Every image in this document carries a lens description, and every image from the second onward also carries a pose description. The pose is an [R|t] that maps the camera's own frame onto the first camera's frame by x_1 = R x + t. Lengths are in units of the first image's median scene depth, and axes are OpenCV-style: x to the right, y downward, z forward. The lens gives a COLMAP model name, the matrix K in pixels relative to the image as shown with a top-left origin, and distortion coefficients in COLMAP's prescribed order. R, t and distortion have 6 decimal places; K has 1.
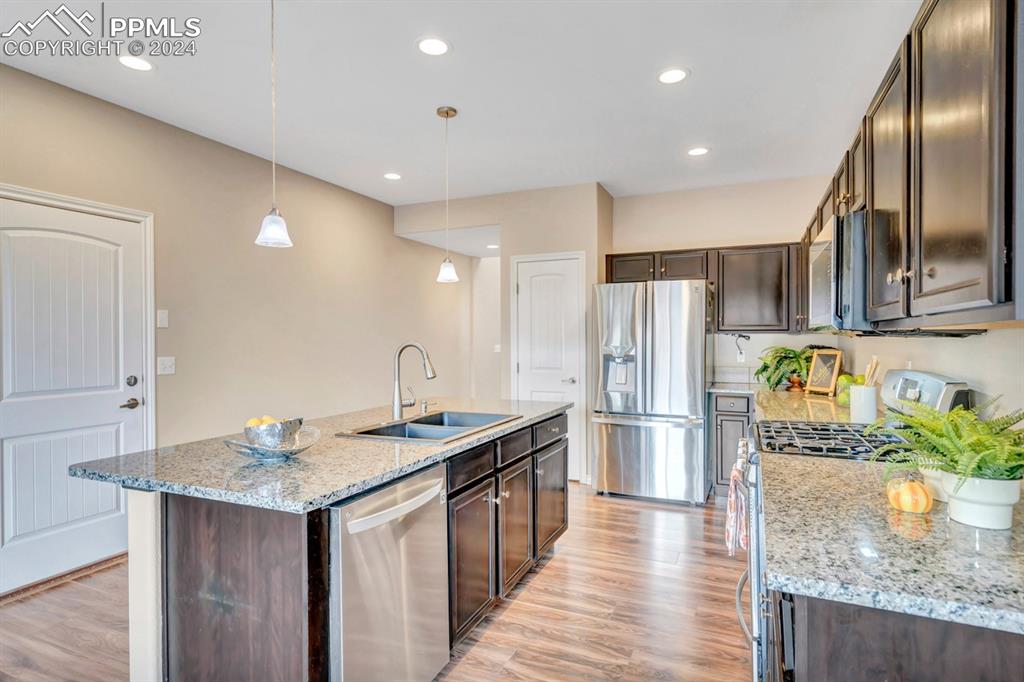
lens RADIAL K [[530.9, 0, 517.6], [0, 530.9, 340.7], [0, 0, 1]] dist [0.006021, -0.002047]
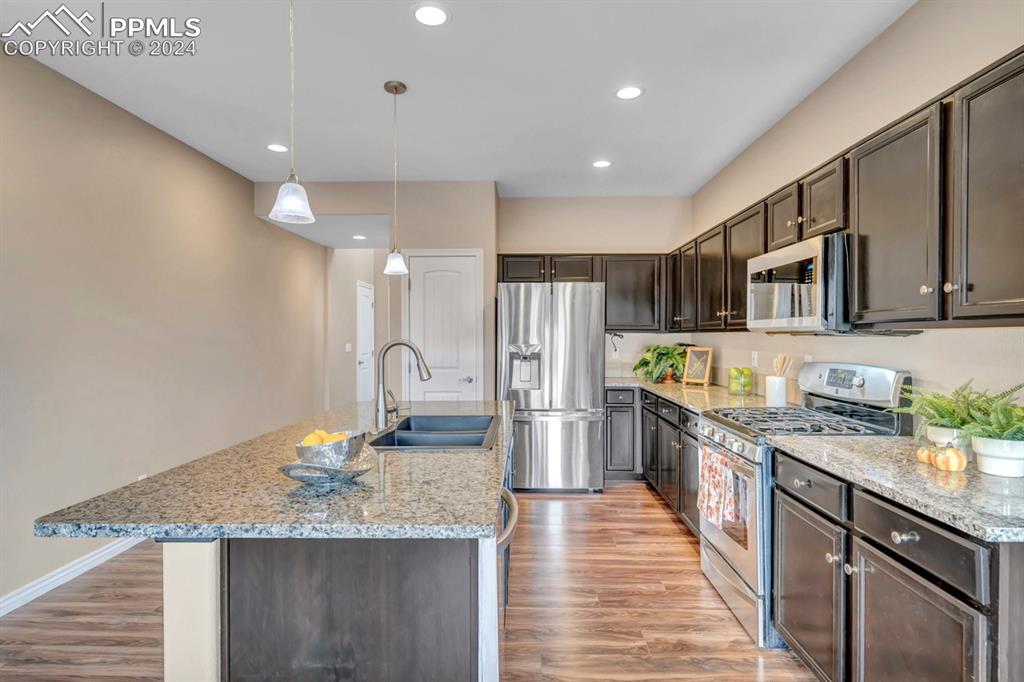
lens RADIAL K [[530.9, 0, 512.4], [0, 530.9, 341.6], [0, 0, 1]] dist [0.006021, -0.002047]
pose [[0.927525, -0.000233, 0.373762, -0.236228], [-0.001185, 0.999993, 0.003564, 0.001478], [-0.373760, -0.003748, 0.927518, 0.065568]]
